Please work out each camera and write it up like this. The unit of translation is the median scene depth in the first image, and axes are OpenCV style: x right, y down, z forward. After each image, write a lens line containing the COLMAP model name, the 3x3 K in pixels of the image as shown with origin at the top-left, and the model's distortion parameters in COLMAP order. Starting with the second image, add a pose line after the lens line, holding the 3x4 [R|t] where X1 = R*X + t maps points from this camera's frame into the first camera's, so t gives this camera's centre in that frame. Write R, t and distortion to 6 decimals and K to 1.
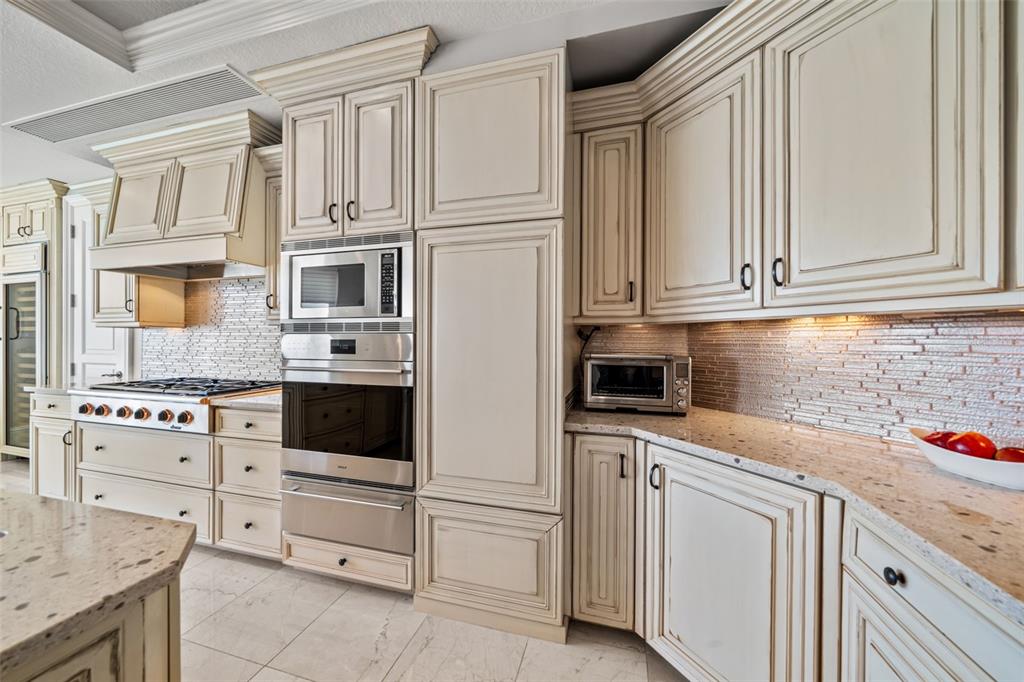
lens RADIAL K [[370.0, 0, 520.8], [0, 370.0, 340.6], [0, 0, 1]] dist [-0.005665, 0.000718]
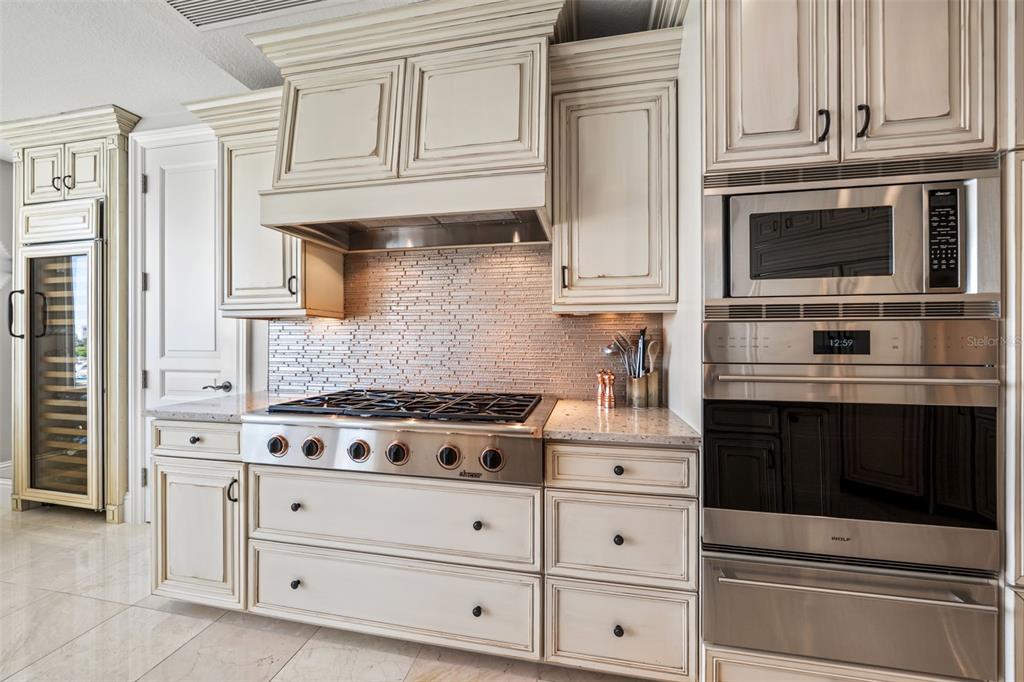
lens RADIAL K [[370.0, 0, 509.6], [0, 370.0, 338.6], [0, 0, 1]] dist [-0.005665, 0.000718]
pose [[0.996232, -0.004517, 0.086611, -1.091191], [0.004571, 0.999989, -0.000425, 0.008066], [-0.086608, 0.000820, 0.996242, 0.439660]]
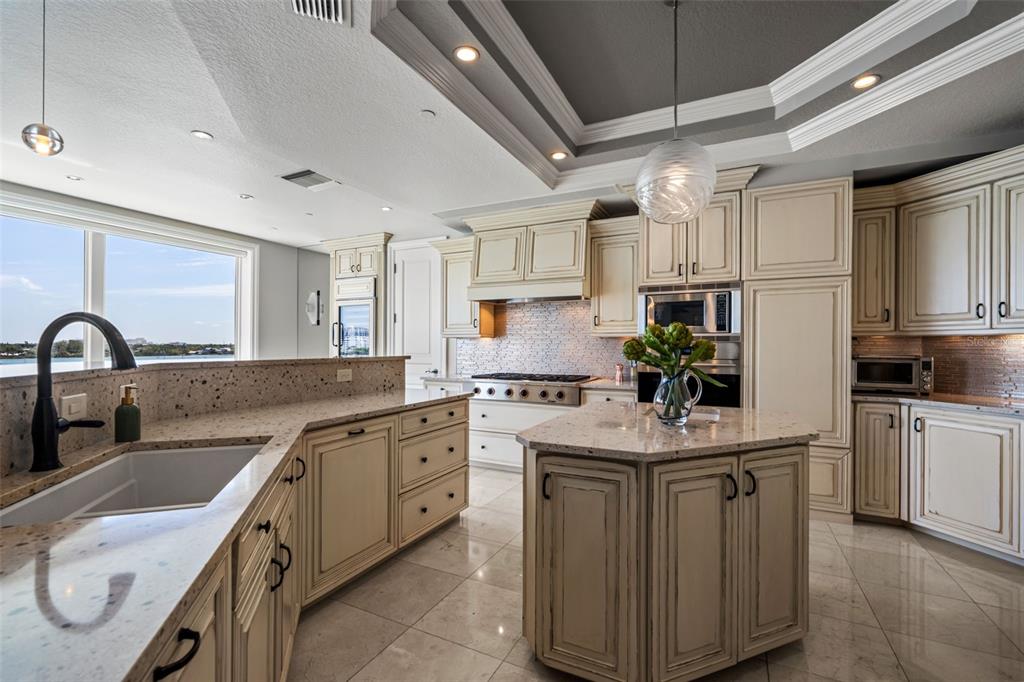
lens RADIAL K [[458.0, 0, 508.5], [0, 458.0, 346.5], [0, 0, 1]] dist [0.000301, -0.000001]
pose [[0.982668, -0.000647, -0.185371, -0.890142], [0.000761, 1.000000, 0.000542, -0.003852], [0.185370, -0.000674, 0.982668, -1.166419]]
